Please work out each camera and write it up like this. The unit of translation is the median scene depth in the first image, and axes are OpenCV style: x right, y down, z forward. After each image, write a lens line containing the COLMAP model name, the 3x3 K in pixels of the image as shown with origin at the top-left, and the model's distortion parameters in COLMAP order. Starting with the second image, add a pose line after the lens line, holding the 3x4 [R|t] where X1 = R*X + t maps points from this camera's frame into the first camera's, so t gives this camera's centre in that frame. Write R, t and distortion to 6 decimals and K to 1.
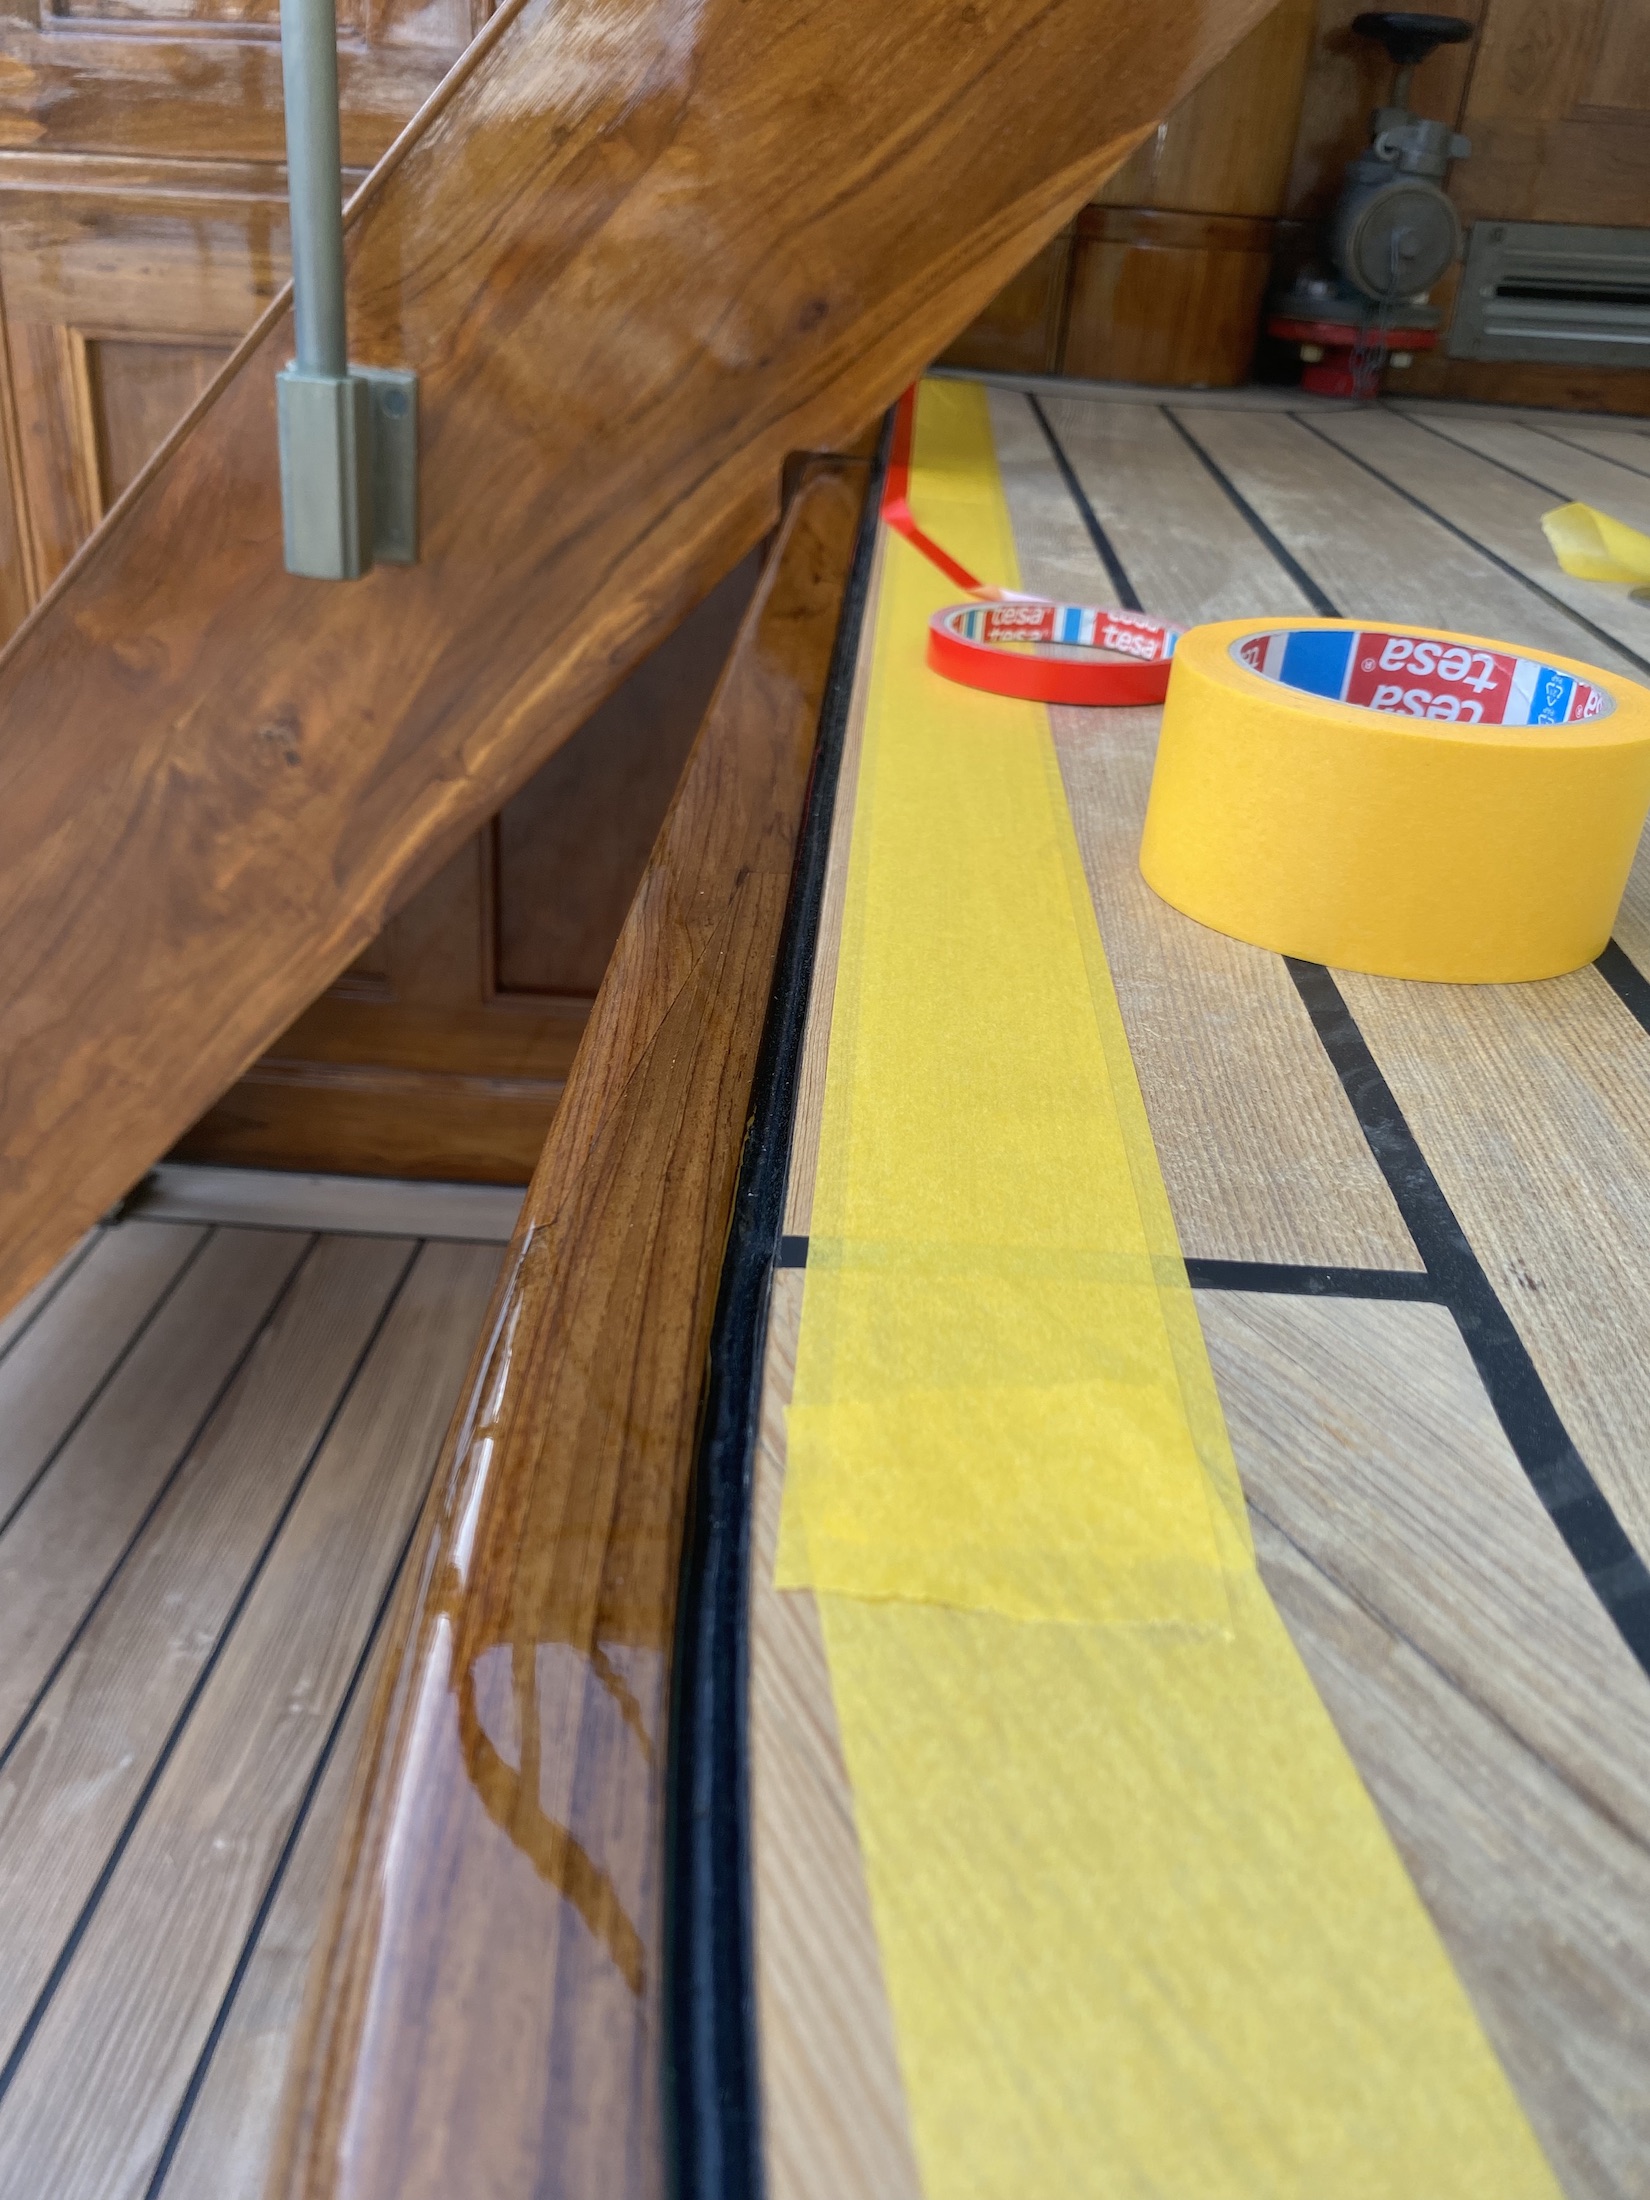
lens RADIAL K [[1685.1, 0, 825.5], [0, 1685.1, 1091.3], [0, 0, 1]] dist [-0.003055, -0.007963]
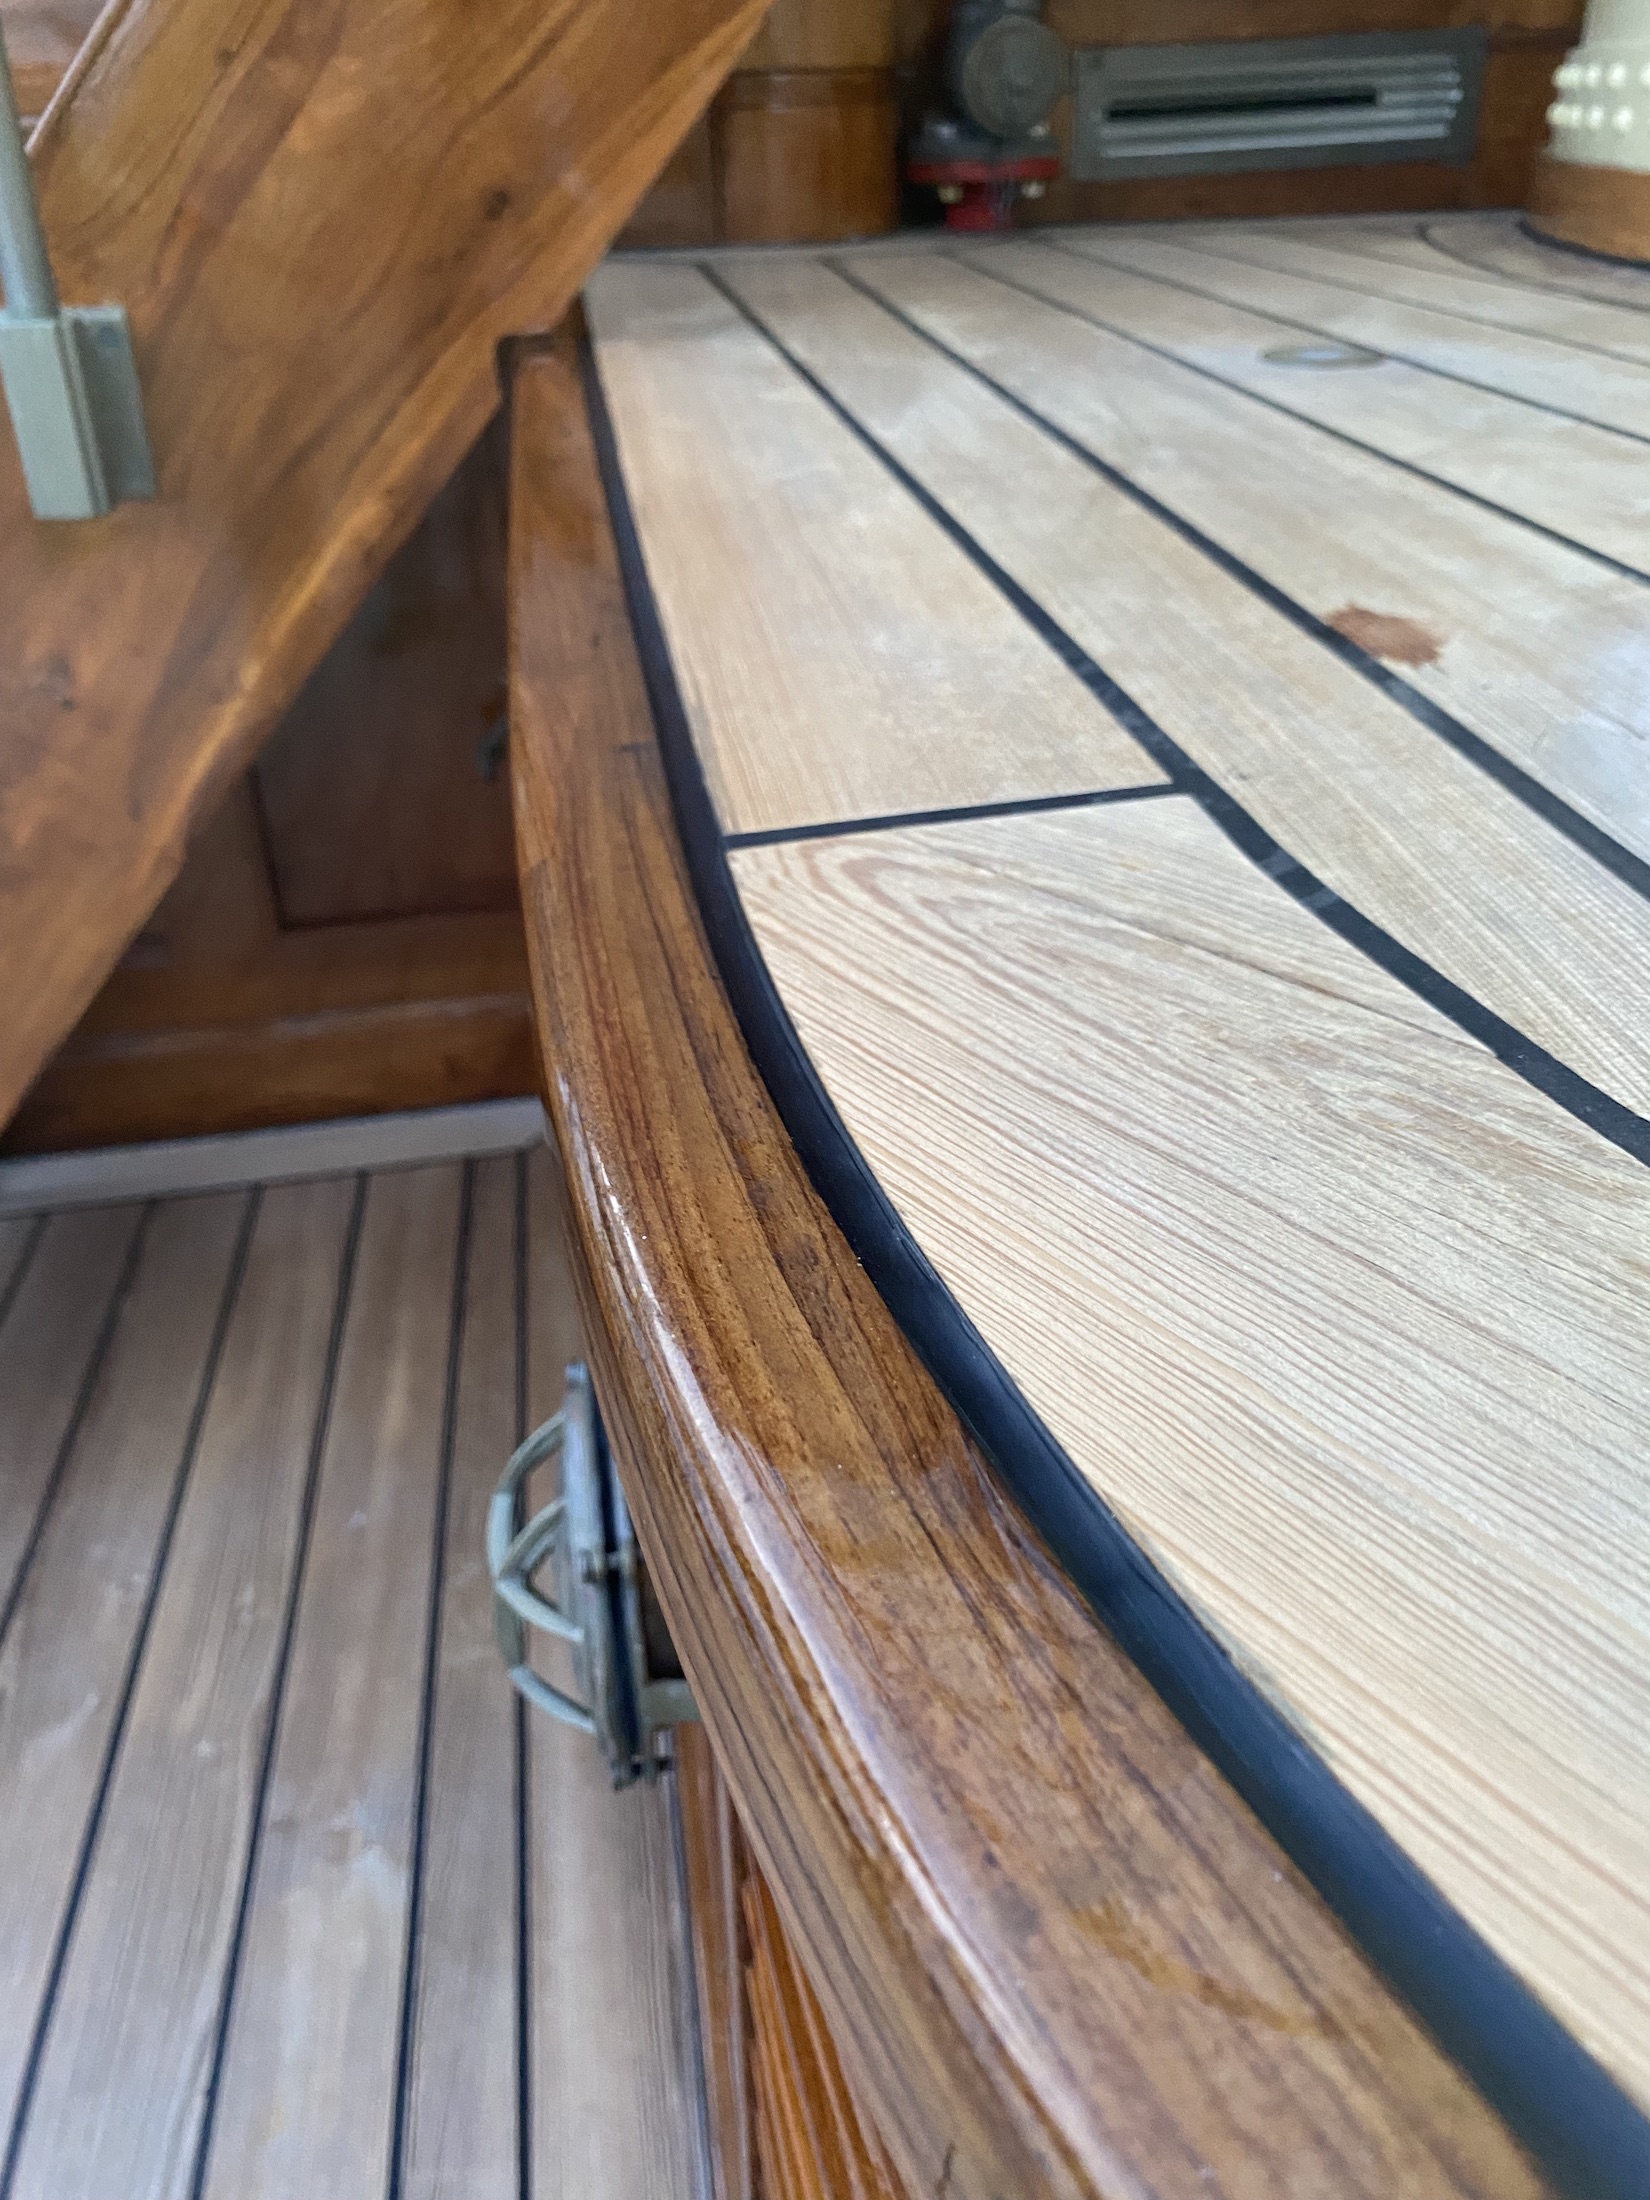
lens RADIAL K [[1685.1, 0, 825.5], [0, 1685.1, 1088.1], [0, 0, 1]] dist [-0.003055, -0.007963]
pose [[0.974532, -0.187300, 0.123311, -0.037171], [0.181060, 0.981634, 0.060100, 0.056115], [-0.132303, -0.036243, 0.990547, -0.092782]]
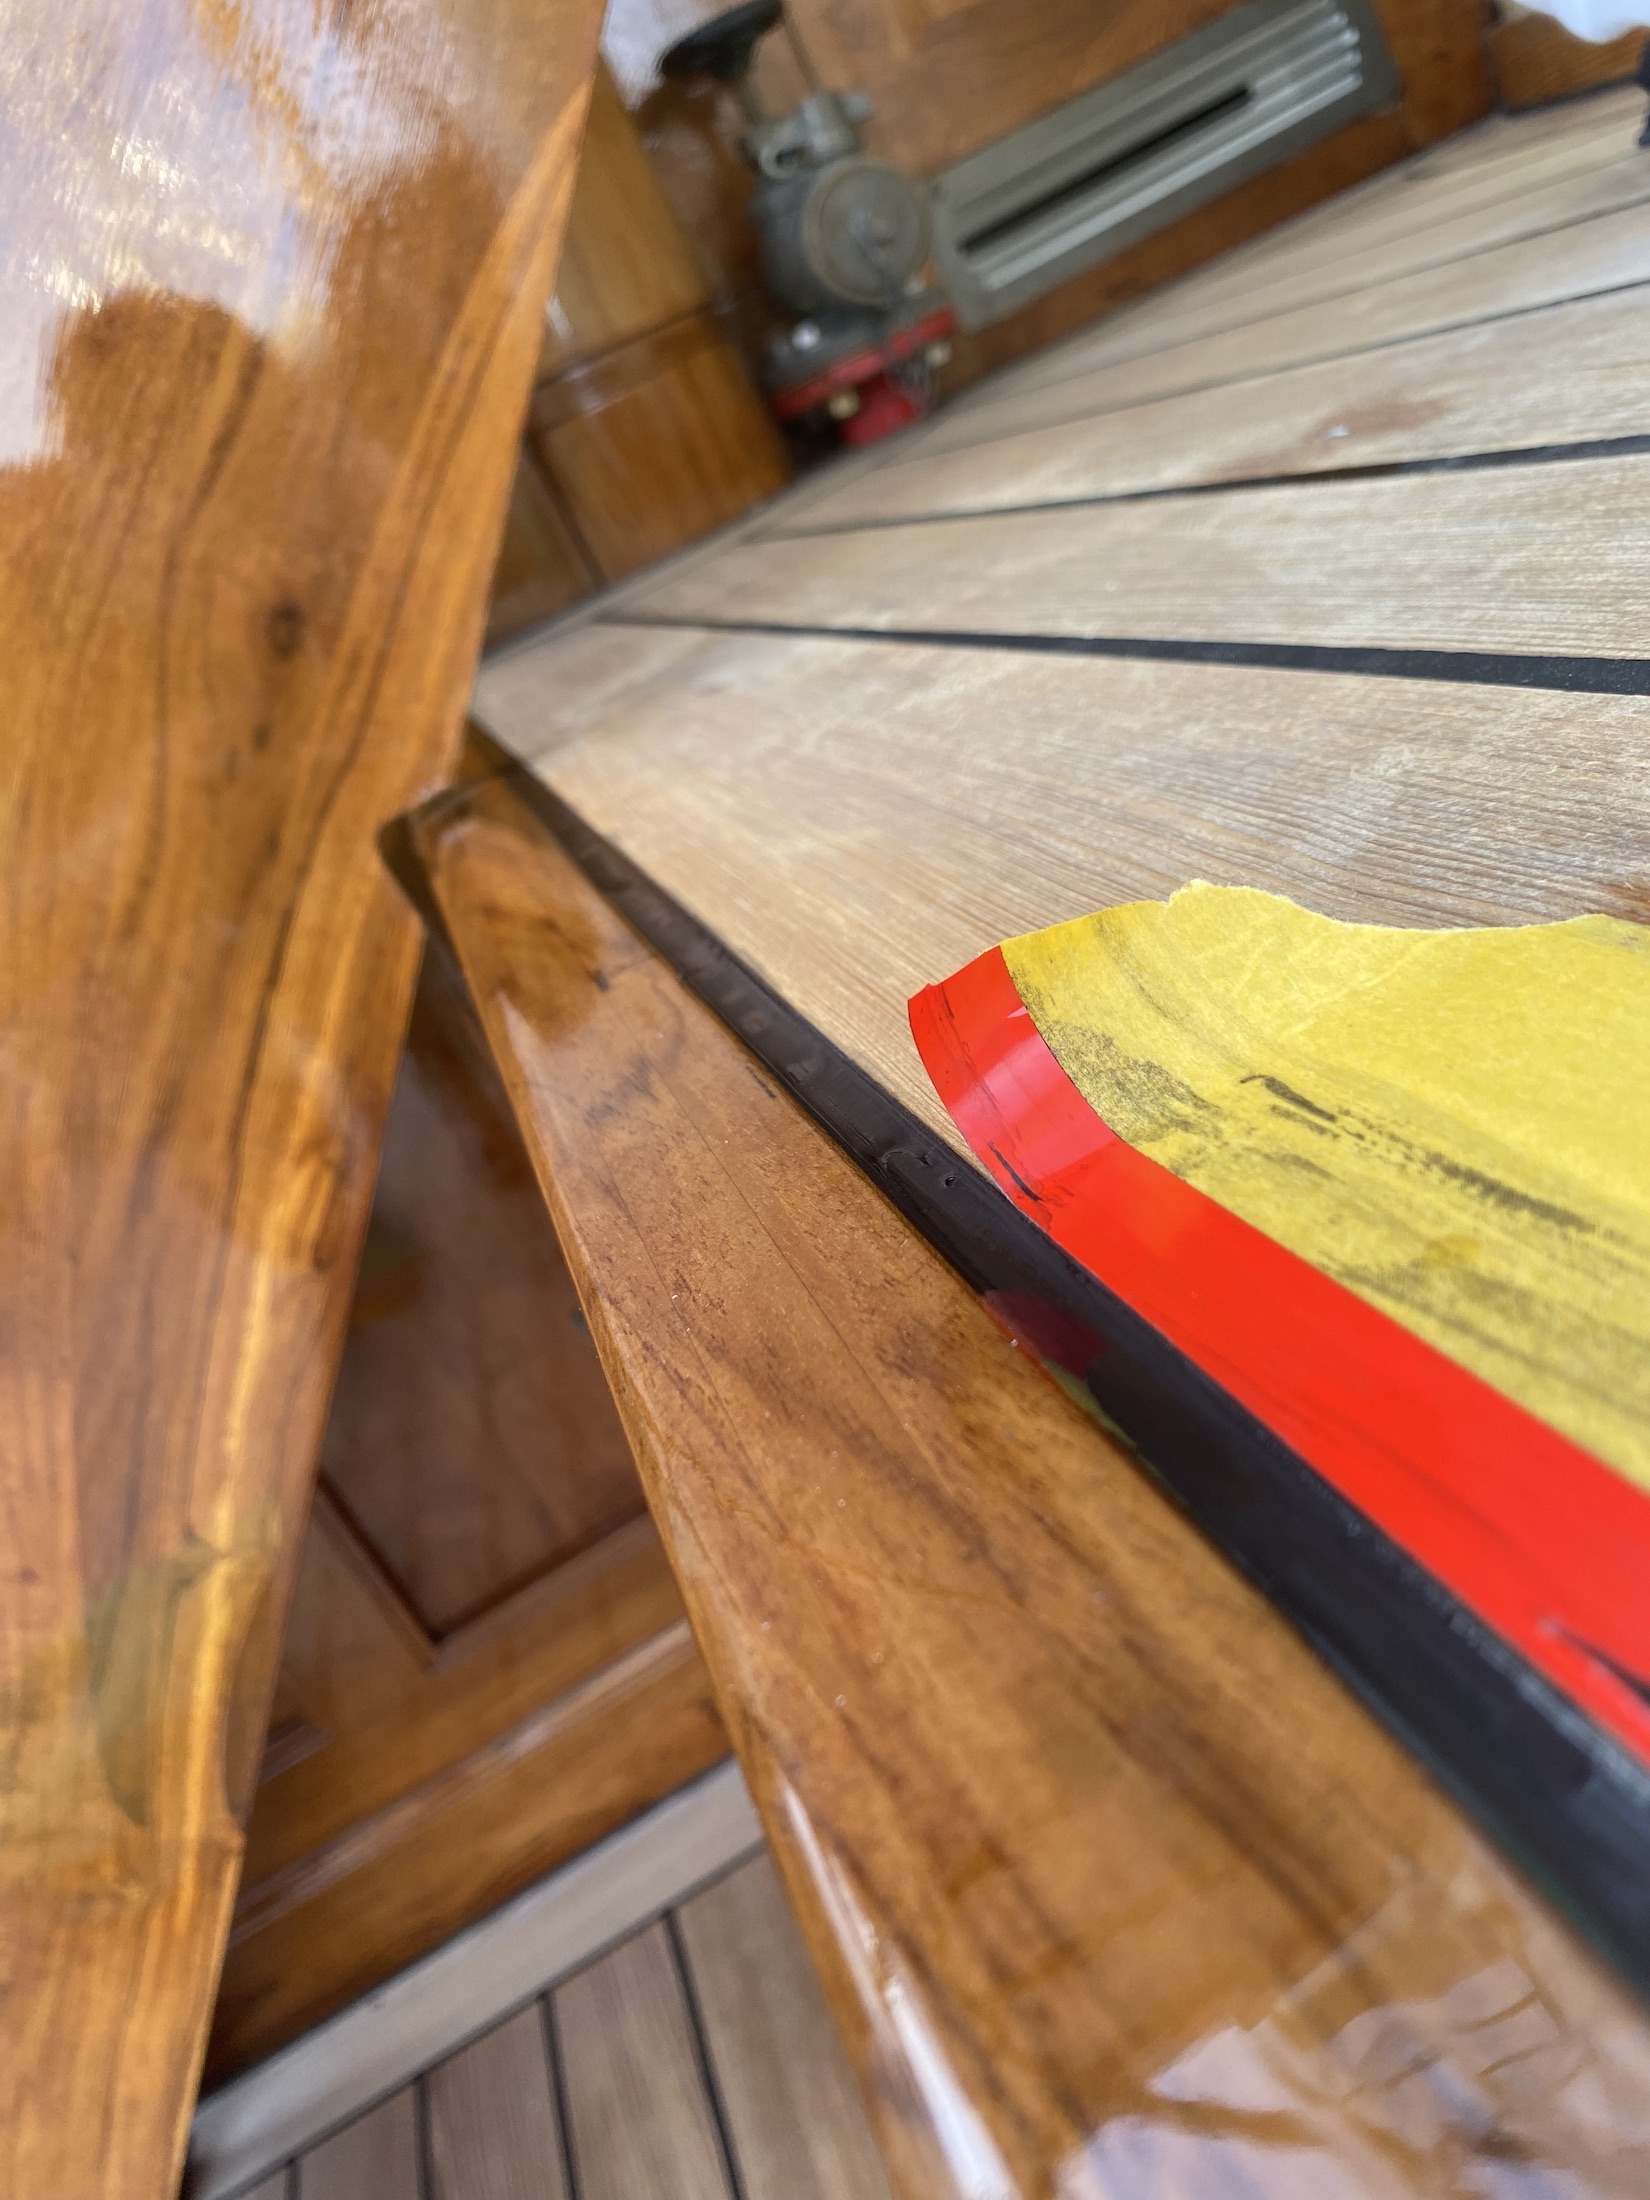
lens RADIAL K [[1685.1, 0, 842.9], [0, 1685.1, 1097.5], [0, 0, 1]] dist [-0.003055, -0.007963]
pose [[0.809674, -0.571305, 0.134309, -0.020569], [0.584632, 0.805178, -0.099468, -0.131587], [-0.051317, 0.159058, 0.985935, 0.373624]]
